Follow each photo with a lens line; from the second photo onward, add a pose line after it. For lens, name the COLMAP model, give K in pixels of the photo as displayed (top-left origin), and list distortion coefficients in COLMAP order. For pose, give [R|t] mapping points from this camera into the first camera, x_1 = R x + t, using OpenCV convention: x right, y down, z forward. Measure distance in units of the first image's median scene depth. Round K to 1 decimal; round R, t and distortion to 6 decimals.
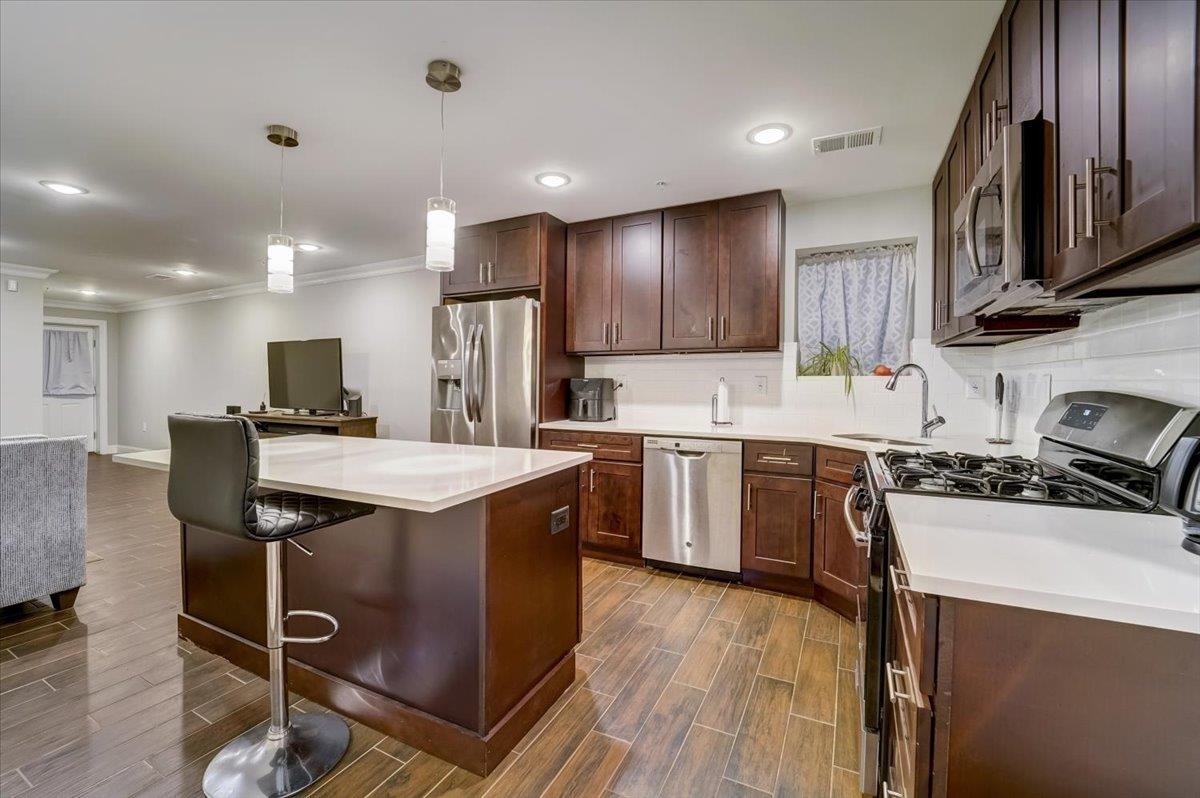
lens RADIAL K [[505.3, 0, 598.9], [0, 505.3, 381.1], [0, 0, 1]] dist [-0.016867, 0.000004]
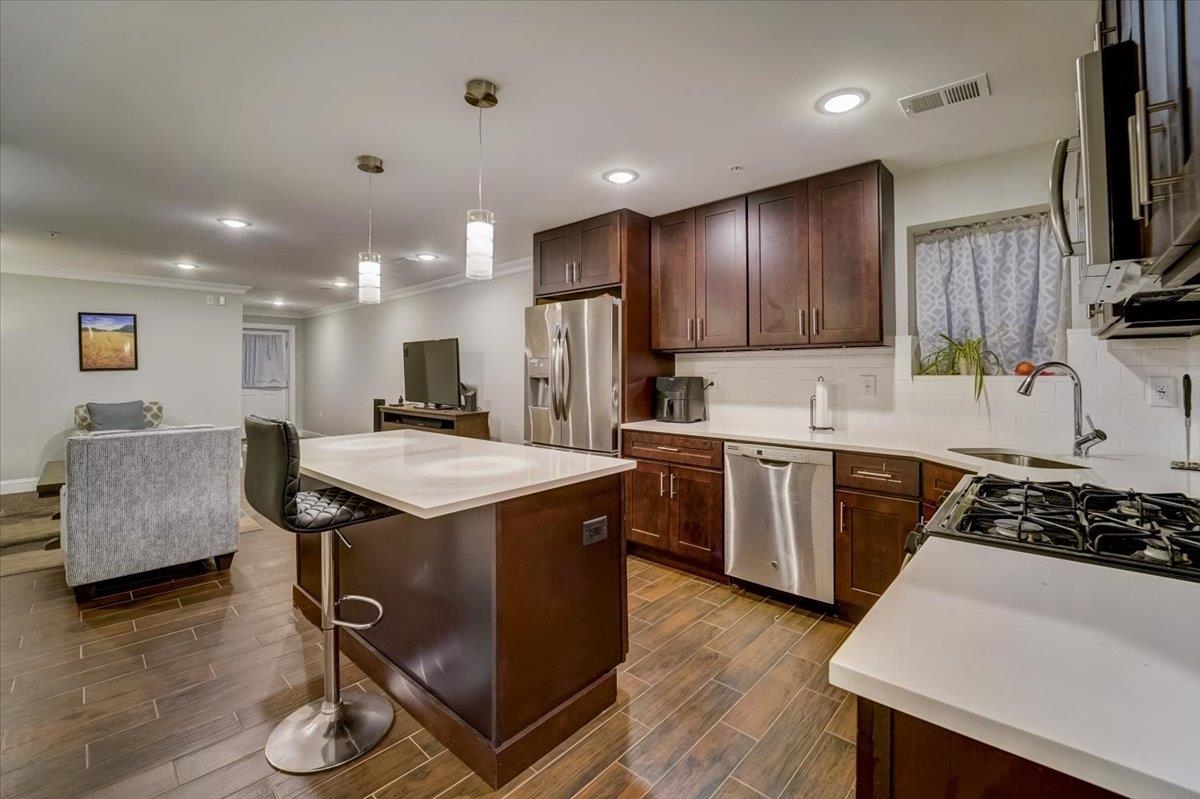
lens RADIAL K [[516.4, 0, 599.0], [0, 516.4, 357.9], [0, 0, 1]] dist [-0.017061, 0.000015]
pose [[0.962388, -0.009857, -0.271500, 0.135647], [0.001973, 0.999569, -0.029296, -0.016711], [0.271672, 0.027659, 0.961992, 0.032991]]
